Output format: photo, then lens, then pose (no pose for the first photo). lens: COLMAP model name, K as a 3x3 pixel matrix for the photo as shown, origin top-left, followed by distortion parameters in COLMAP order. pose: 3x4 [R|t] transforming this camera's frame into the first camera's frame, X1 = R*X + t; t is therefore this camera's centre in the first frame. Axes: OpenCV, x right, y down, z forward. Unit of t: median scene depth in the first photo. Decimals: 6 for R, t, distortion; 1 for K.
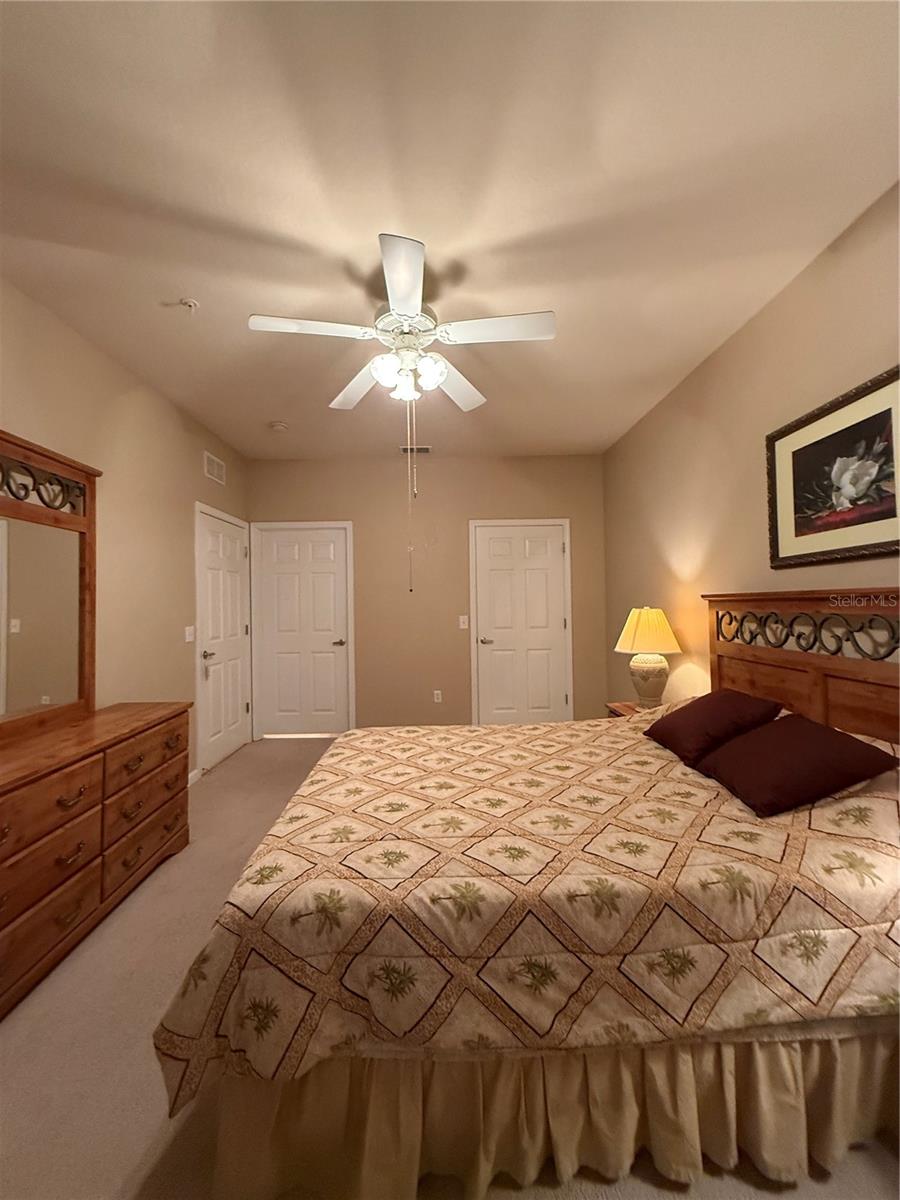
lens RADIAL K [[479.3, 0, 451.0], [0, 479.3, 594.9], [0, 0, 1]] dist [0.000529, 0.000196]
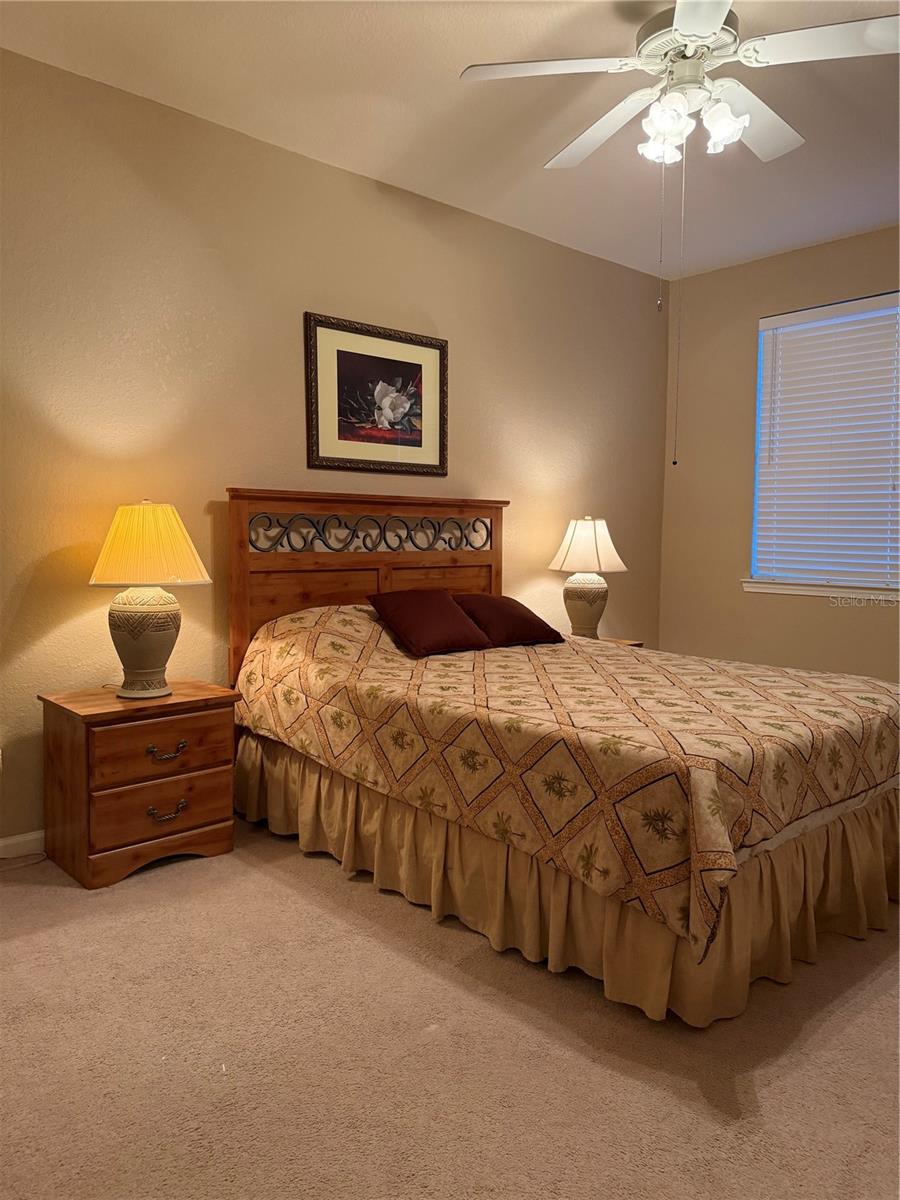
lens RADIAL K [[839.4, 0, 444.7], [0, 839.4, 599.3], [0, 0, 1]] dist [0.138630, -0.238574]
pose [[-0.653308, -0.056110, 0.755010, -0.895649], [-0.017379, 0.998099, 0.059137, 0.120105], [-0.756893, 0.025513, -0.653041, 2.314770]]
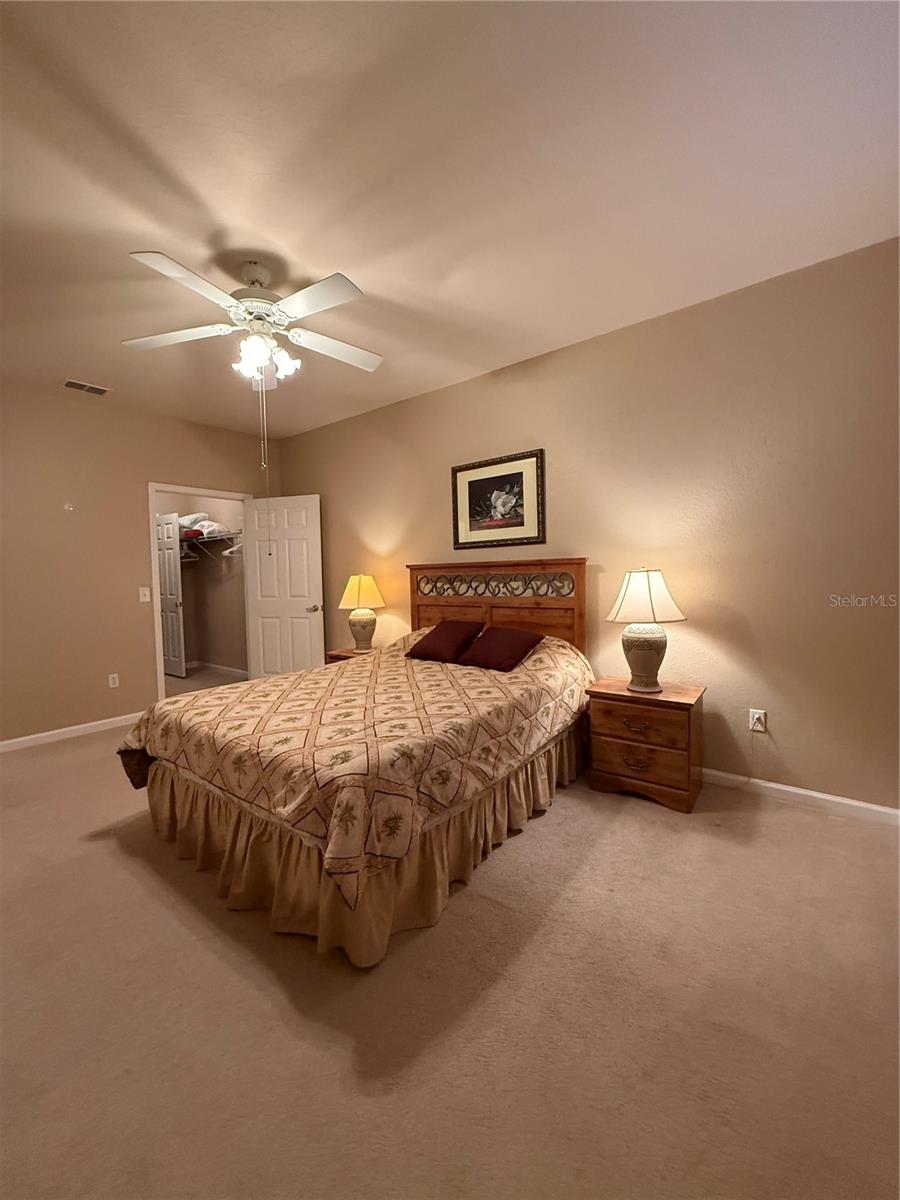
lens RADIAL K [[479.3, 0, 451.0], [0, 479.3, 594.9], [0, 0, 1]] dist [0.000529, 0.000196]
pose [[0.628101, -0.030735, 0.777525, -0.790522], [-0.003606, 0.999094, 0.042407, 0.041988], [-0.778123, -0.029440, 0.627421, -0.048680]]
